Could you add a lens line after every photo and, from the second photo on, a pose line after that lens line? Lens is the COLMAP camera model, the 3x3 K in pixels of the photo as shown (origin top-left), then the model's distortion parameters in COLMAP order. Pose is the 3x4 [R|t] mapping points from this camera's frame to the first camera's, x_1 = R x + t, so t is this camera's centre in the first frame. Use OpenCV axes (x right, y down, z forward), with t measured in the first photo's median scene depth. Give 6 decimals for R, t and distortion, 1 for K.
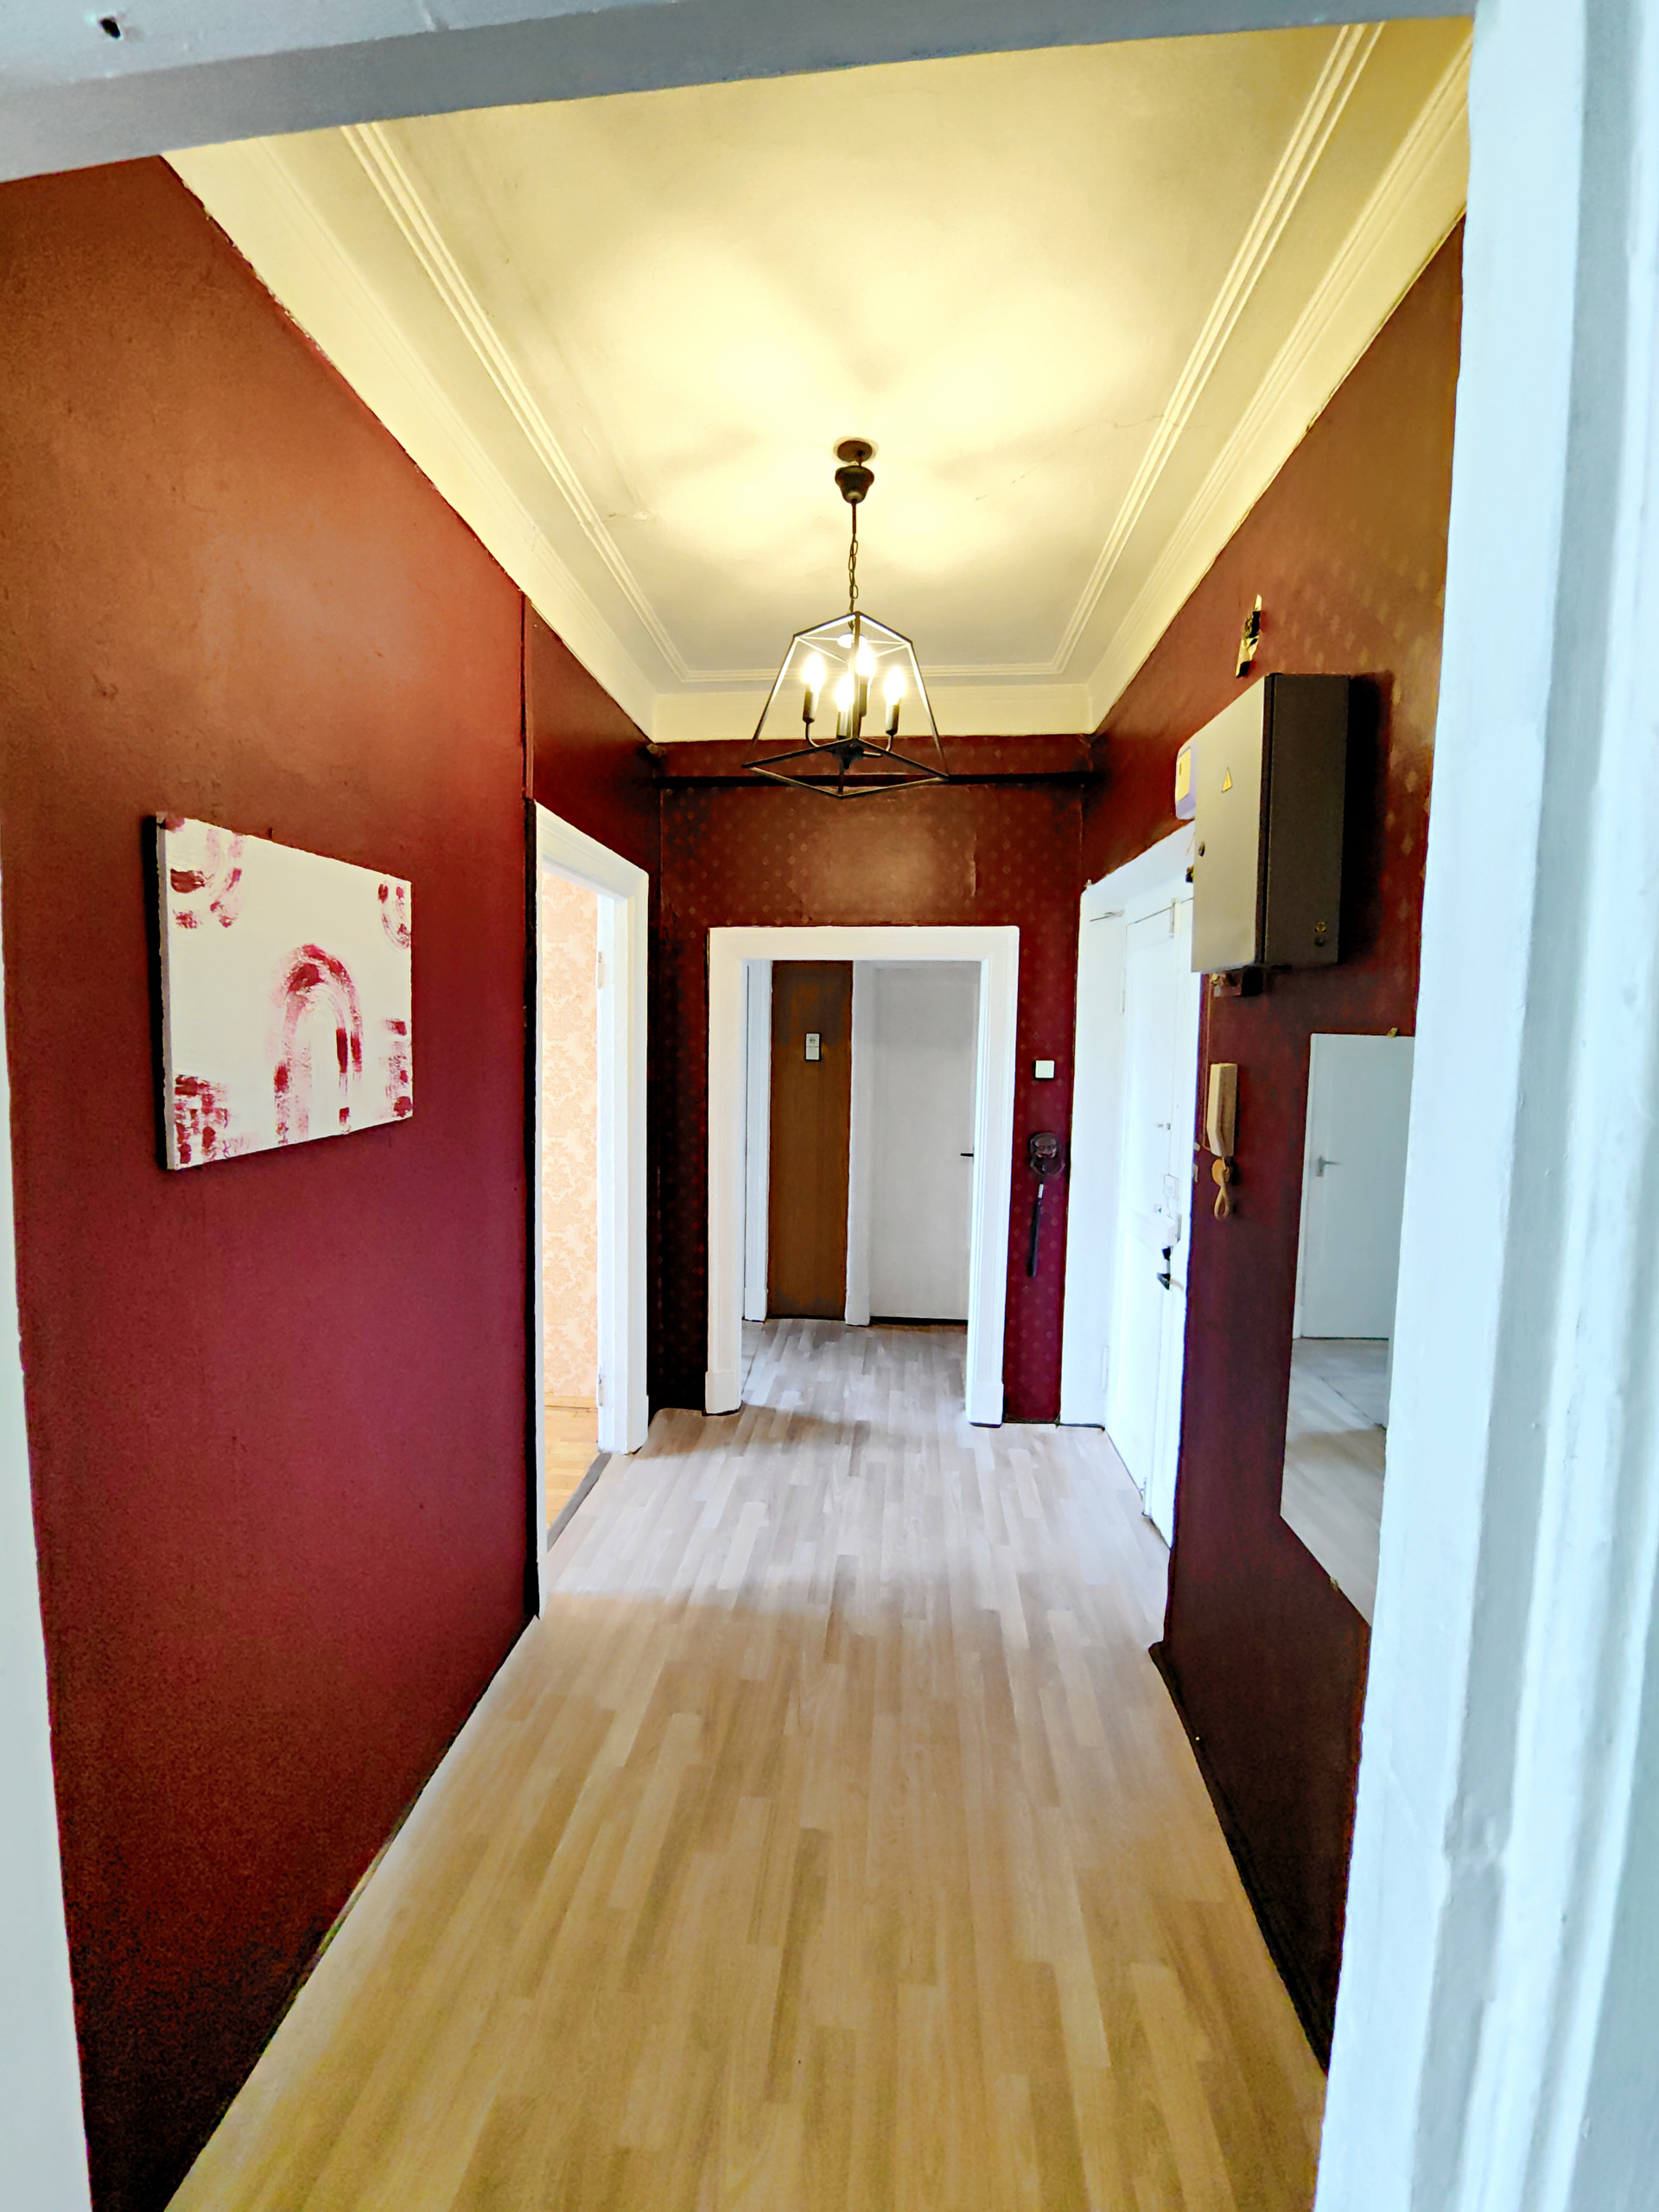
lens RADIAL K [[885.6, 0, 843.1], [0, 885.6, 1106.6], [0, 0, 1]] dist [0.007941, -0.000897]
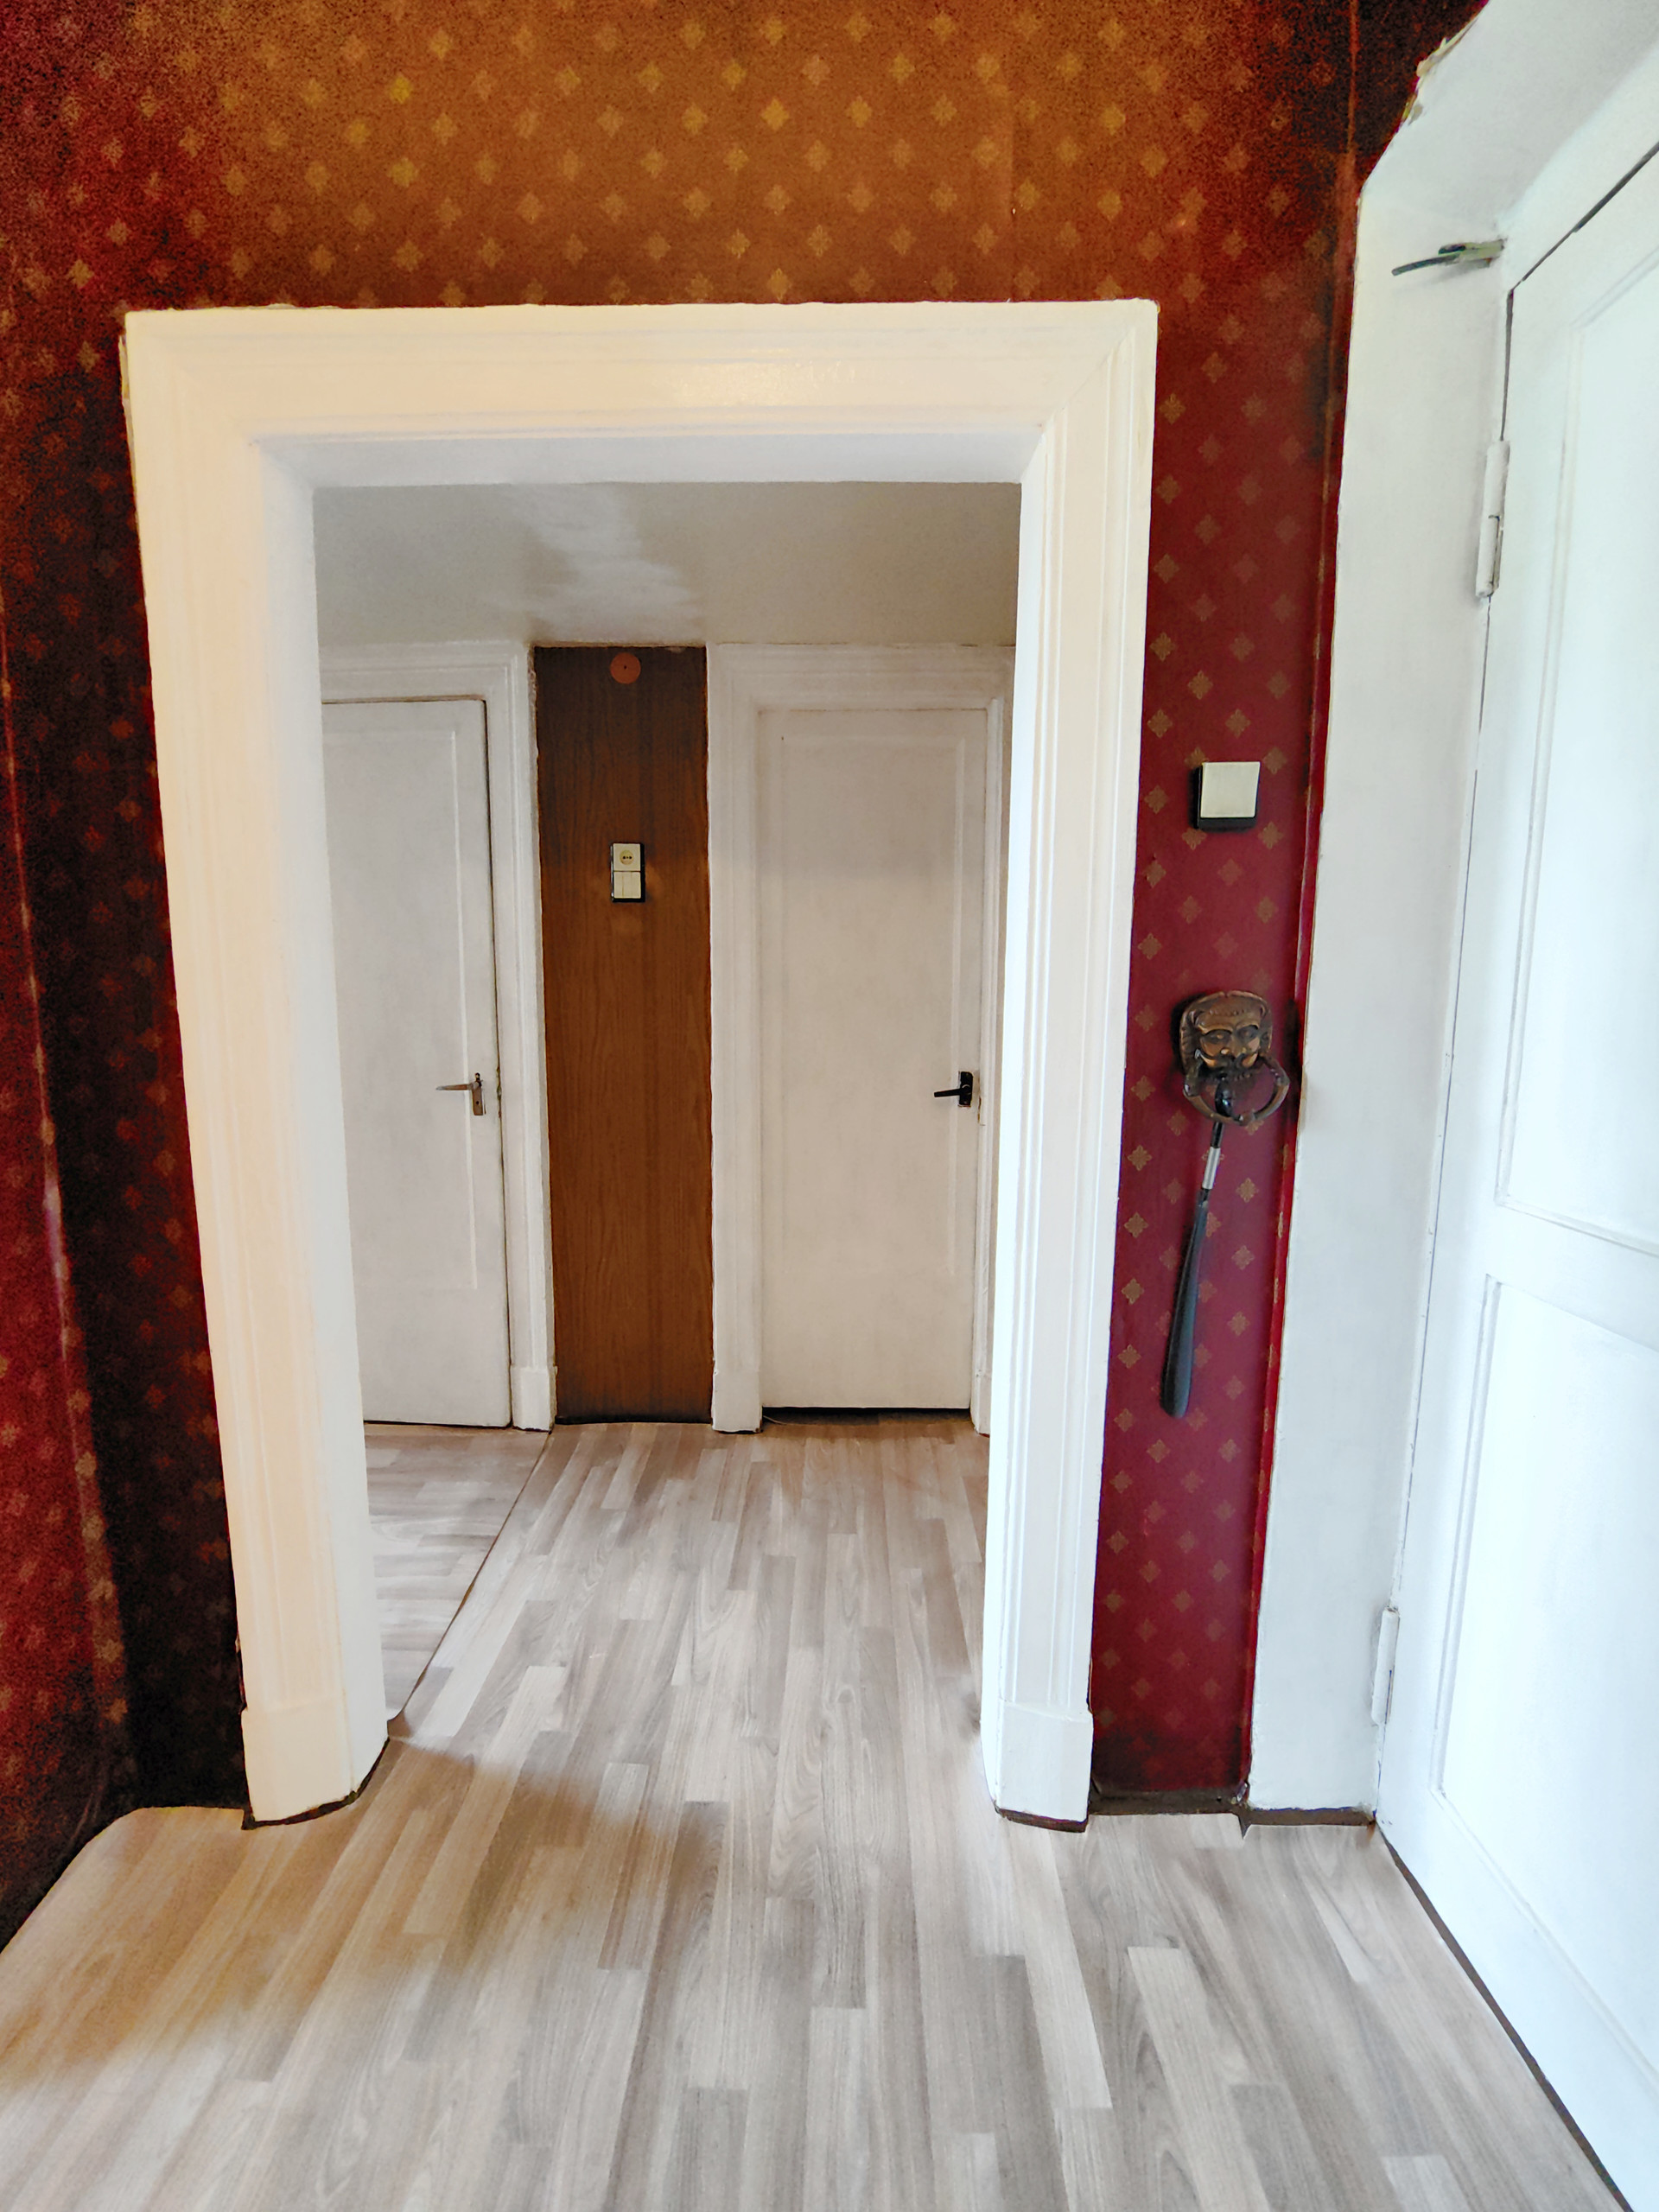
lens RADIAL K [[885.6, 0, 829.9], [0, 885.6, 1102.3], [0, 0, 1]] dist [0.007941, -0.000897]
pose [[0.998449, -0.020188, 0.051881, 0.060967], [0.018294, 0.999158, 0.036719, 0.053030], [-0.052578, -0.035713, 0.997978, 0.645520]]
